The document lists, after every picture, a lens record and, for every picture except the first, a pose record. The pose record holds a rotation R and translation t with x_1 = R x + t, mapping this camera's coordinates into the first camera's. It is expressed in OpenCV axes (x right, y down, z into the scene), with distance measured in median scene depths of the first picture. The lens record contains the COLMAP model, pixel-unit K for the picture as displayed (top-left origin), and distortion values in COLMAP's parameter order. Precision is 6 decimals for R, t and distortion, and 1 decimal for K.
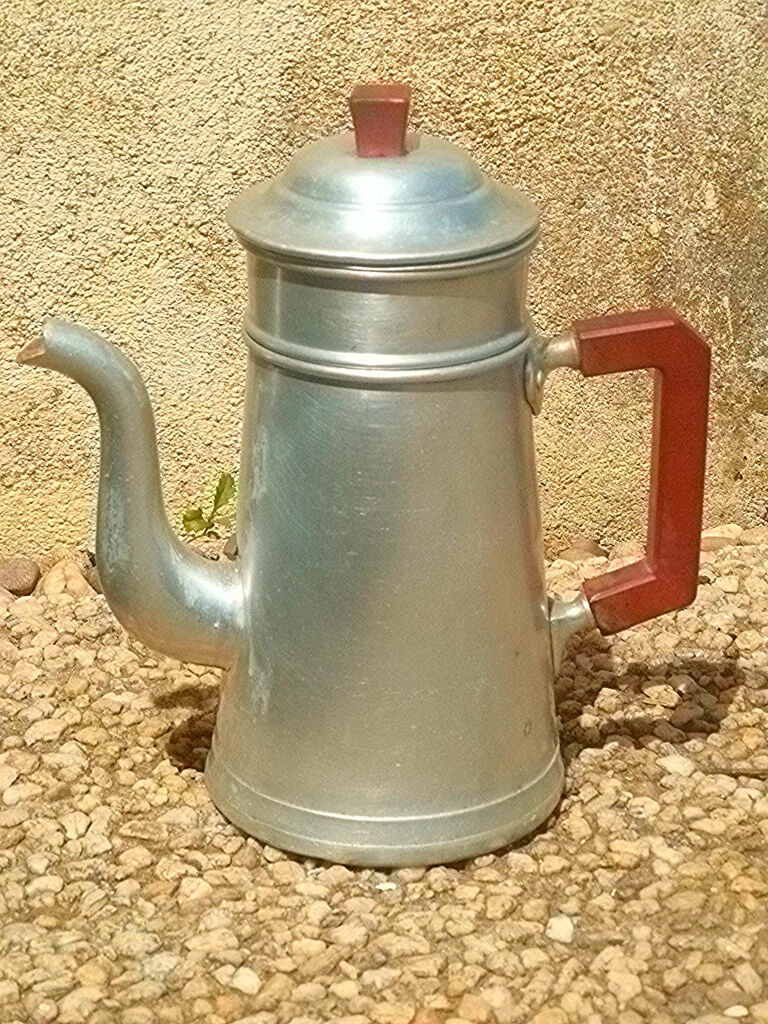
lens RADIAL K [[2747.2, 0, 383.0], [0, 2747.2, 510.6], [0, 0, 1]] dist [-0.218421, 0.000000]
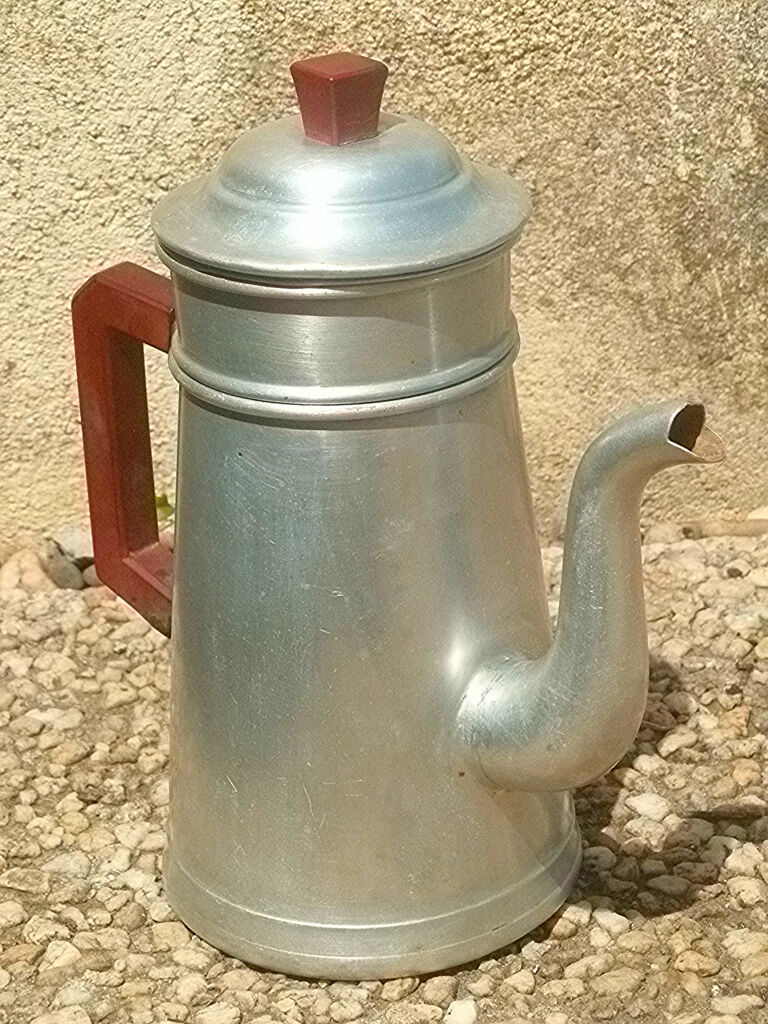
lens RADIAL K [[2747.2, 0, 385.5], [0, 2747.2, 514.5], [0, 0, 1]] dist [-0.218421, 0.000000]
pose [[0.992463, -0.001724, -0.122531, 0.116275], [0.007189, 0.998998, 0.044169, -0.033635], [0.122332, -0.044717, 0.991481, 0.120495]]
